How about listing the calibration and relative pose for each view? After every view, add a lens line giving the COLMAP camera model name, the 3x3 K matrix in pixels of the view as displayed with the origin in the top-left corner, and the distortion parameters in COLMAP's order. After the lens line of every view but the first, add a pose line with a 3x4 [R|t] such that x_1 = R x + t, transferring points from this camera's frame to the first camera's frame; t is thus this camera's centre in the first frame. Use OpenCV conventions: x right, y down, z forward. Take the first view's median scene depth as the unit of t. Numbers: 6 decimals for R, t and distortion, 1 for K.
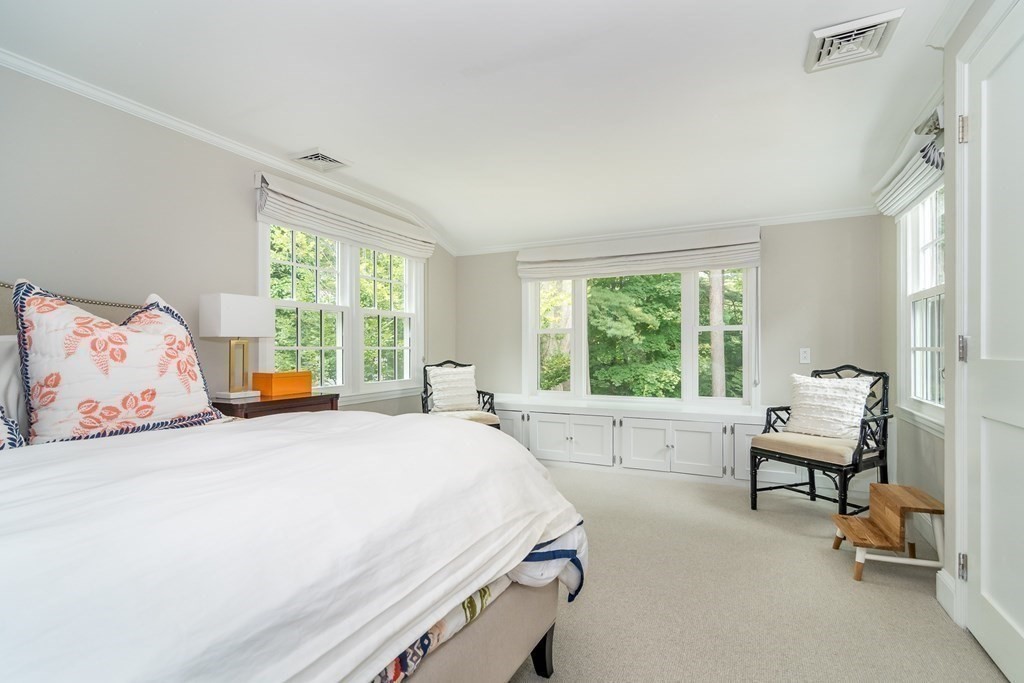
lens RADIAL K [[490.3, 0, 512.0], [0, 490.3, 341.5], [0, 0, 1]] dist [-0.001893, 0.000247]
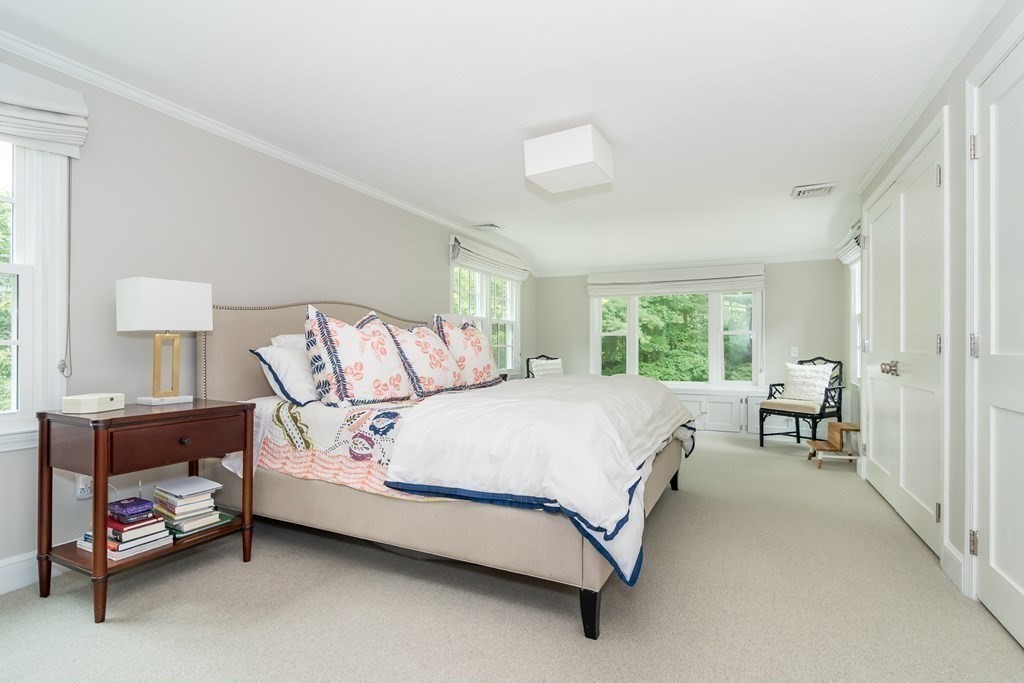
lens RADIAL K [[539.9, 0, 489.3], [0, 539.9, 341.1], [0, 0, 1]] dist [-0.003386, -0.000940]
pose [[0.999935, 0.001706, 0.011299, -0.421136], [-0.001716, 0.999998, 0.000811, -0.003880], [-0.011297, -0.000831, 0.999936, -0.760431]]
